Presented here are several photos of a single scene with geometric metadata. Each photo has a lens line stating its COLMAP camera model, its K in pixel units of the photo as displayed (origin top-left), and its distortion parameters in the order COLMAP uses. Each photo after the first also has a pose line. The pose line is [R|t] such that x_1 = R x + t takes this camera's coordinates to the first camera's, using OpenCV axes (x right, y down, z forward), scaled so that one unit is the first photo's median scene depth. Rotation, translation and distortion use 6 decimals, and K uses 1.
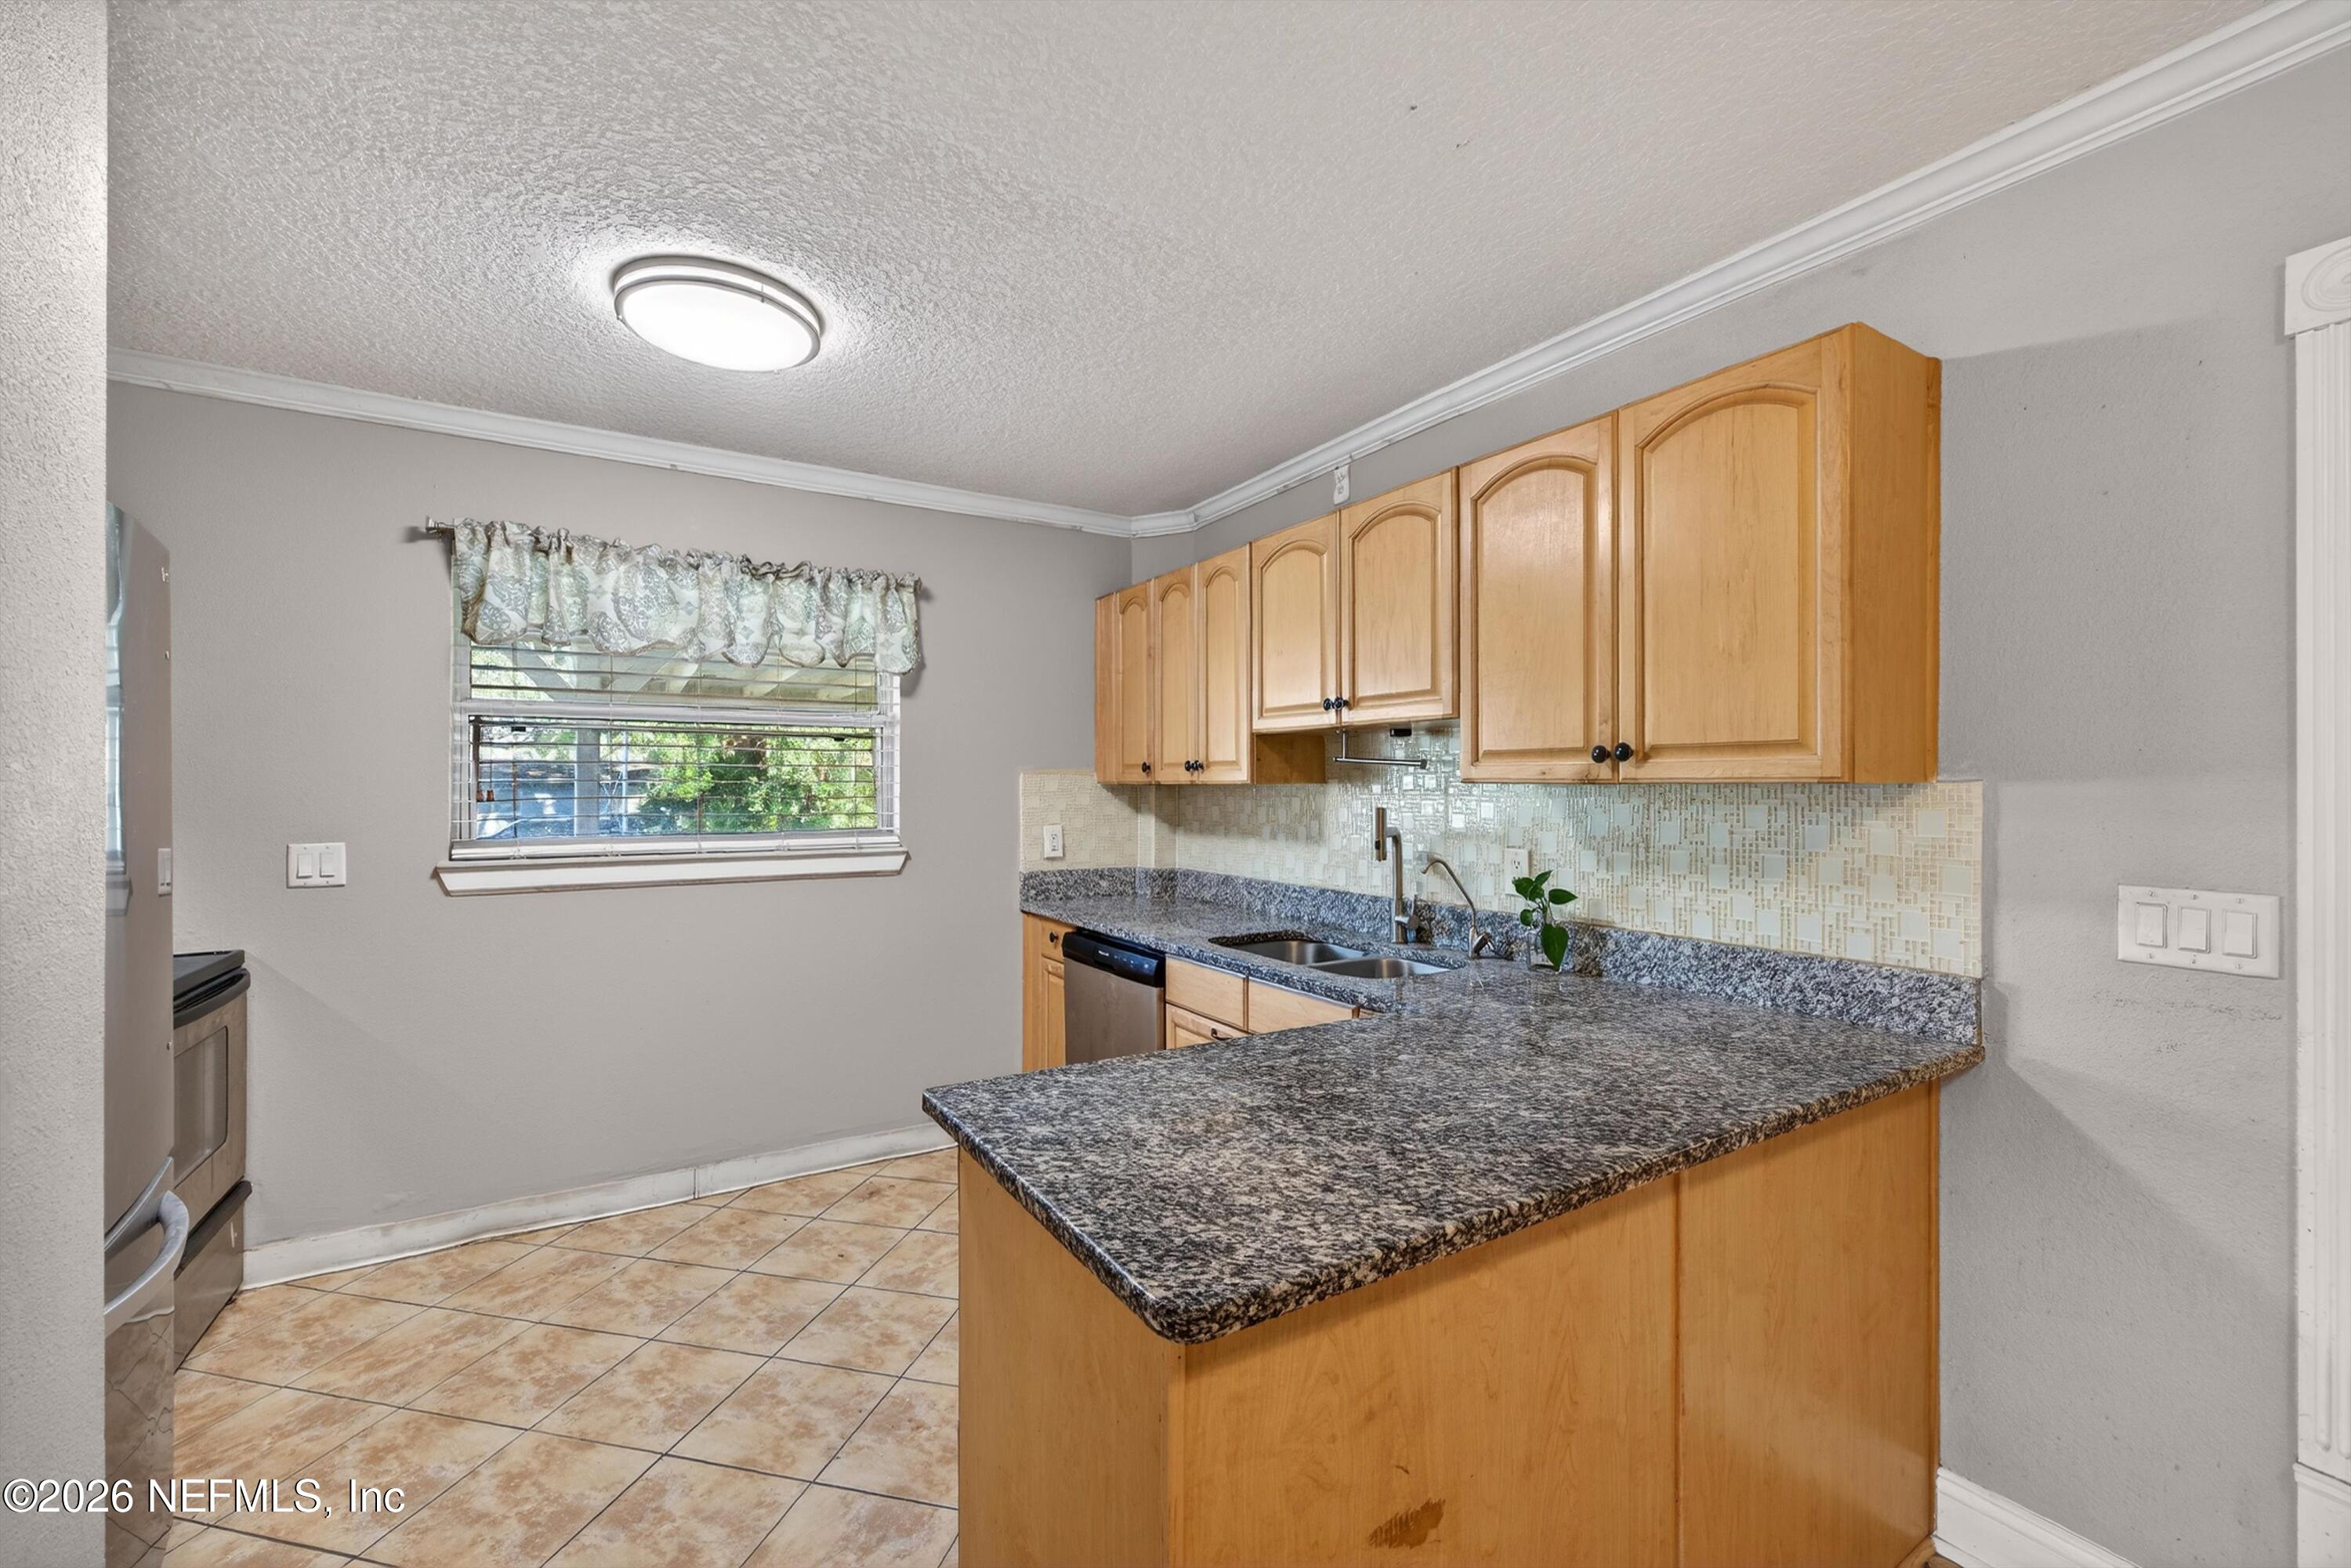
lens RADIAL K [[974.6, 0, 1148.3], [0, 974.6, 783.6], [0, 0, 1]] dist [-0.003197, 0.000569]
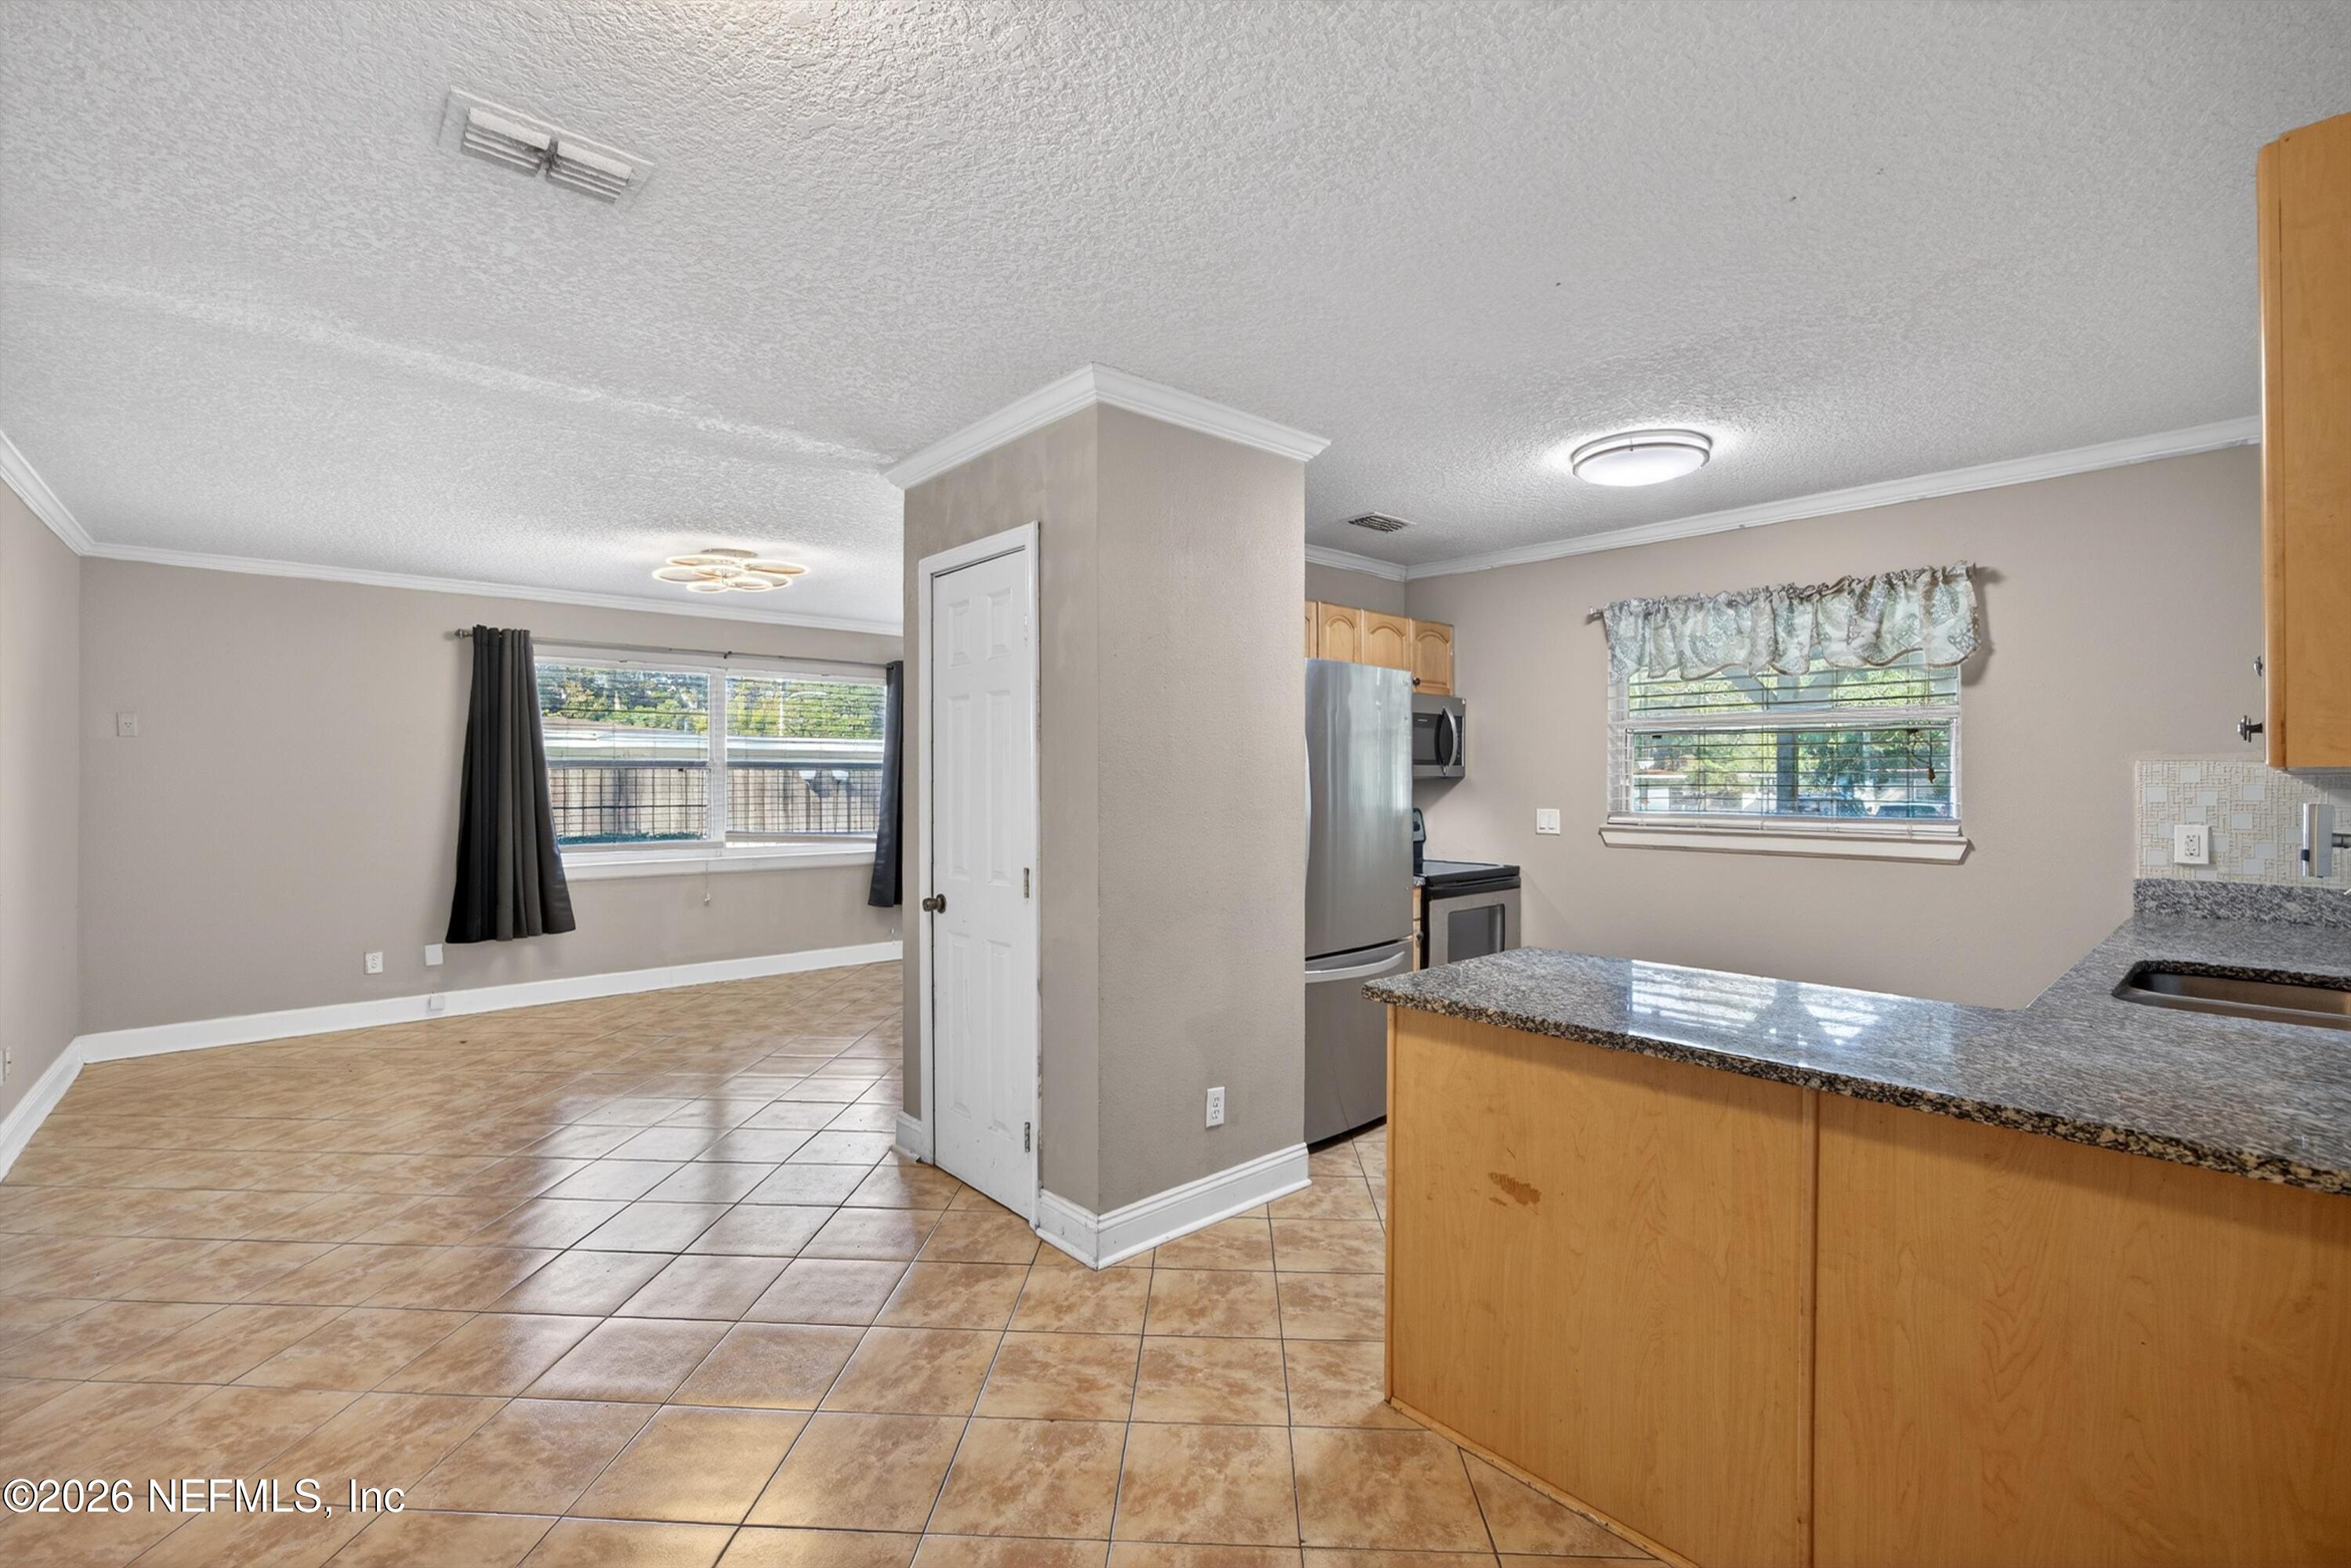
lens RADIAL K [[1021.1, 0, 1175.5], [0, 1021.1, 784.0], [0, 0, 1]] dist [0.012592, 0.000452]
pose [[0.170006, 0.007393, -0.985415, 0.839872], [0.000577, 0.999971, 0.007602, 0.003626], [0.985443, -0.001861, 0.169997, 0.039534]]
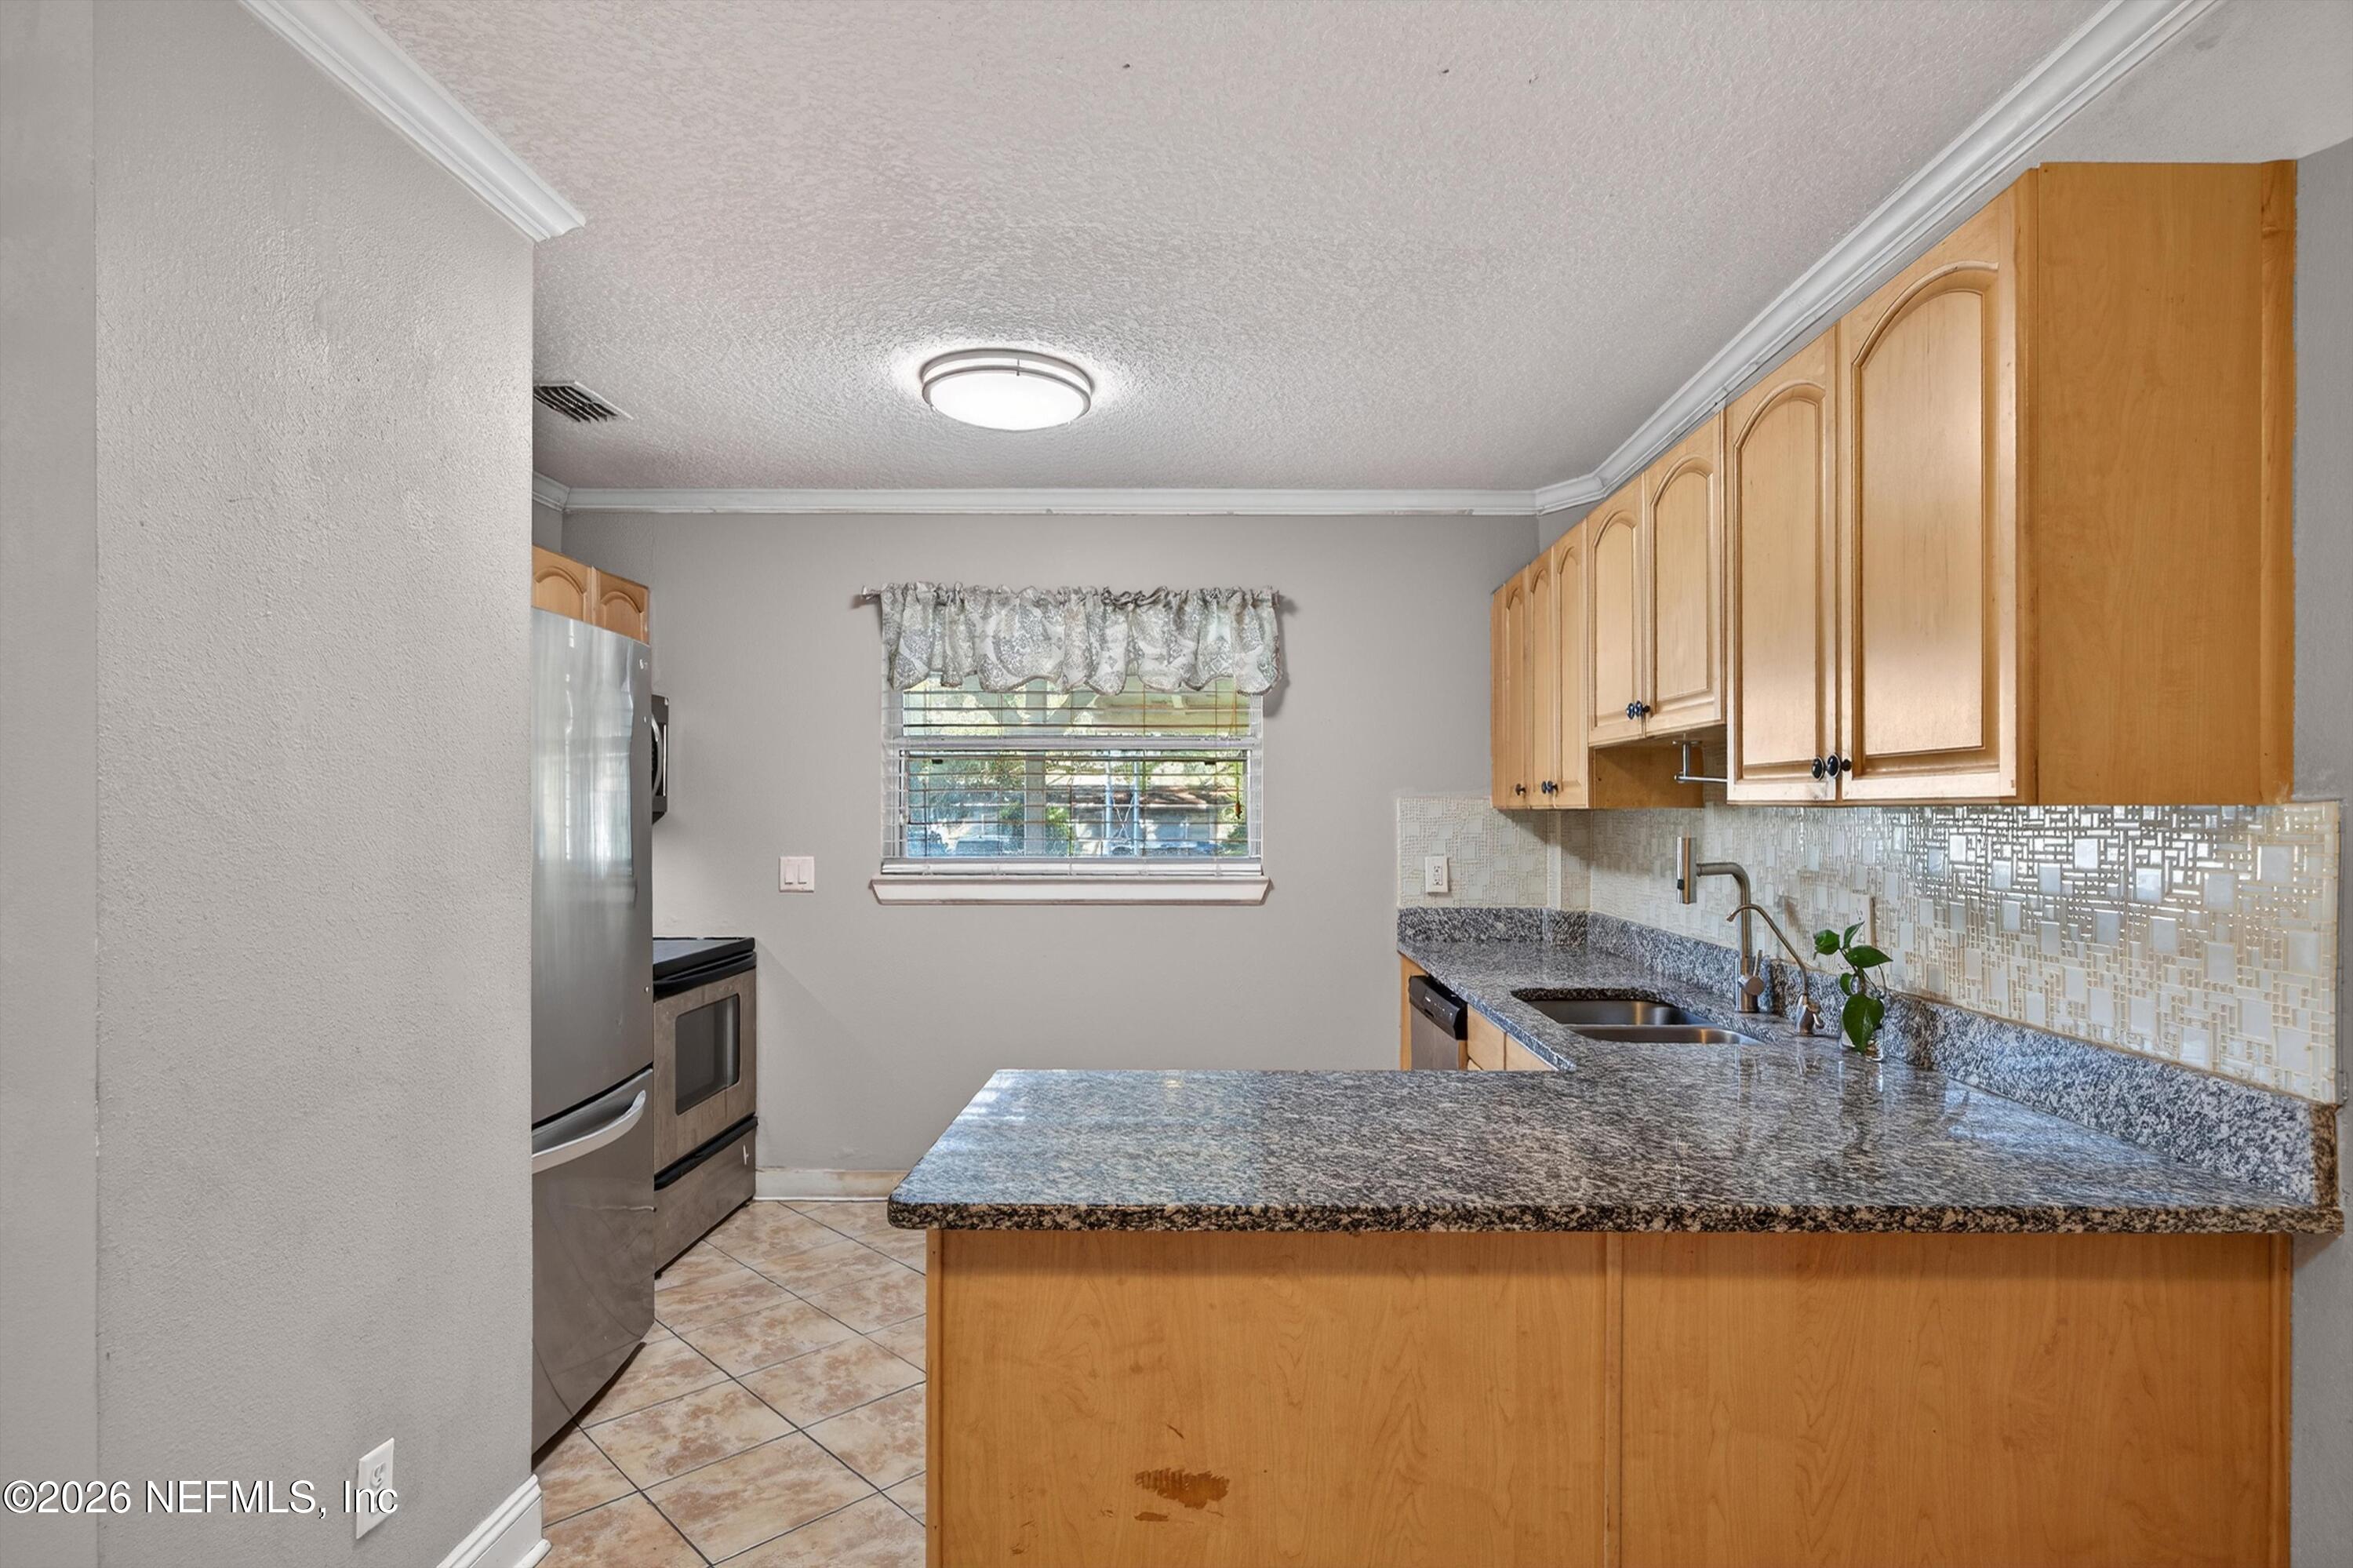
lens RADIAL K [[1200.3, 0, 1157.2], [0, 1200.3, 813.5], [0, 0, 1]] dist [-0.003694, 0.001322]
pose [[0.844073, 0.001965, -0.536225, 0.374980], [-0.000046, 0.999994, 0.003593, 0.001394], [0.536229, -0.003008, 0.844067, -0.058278]]
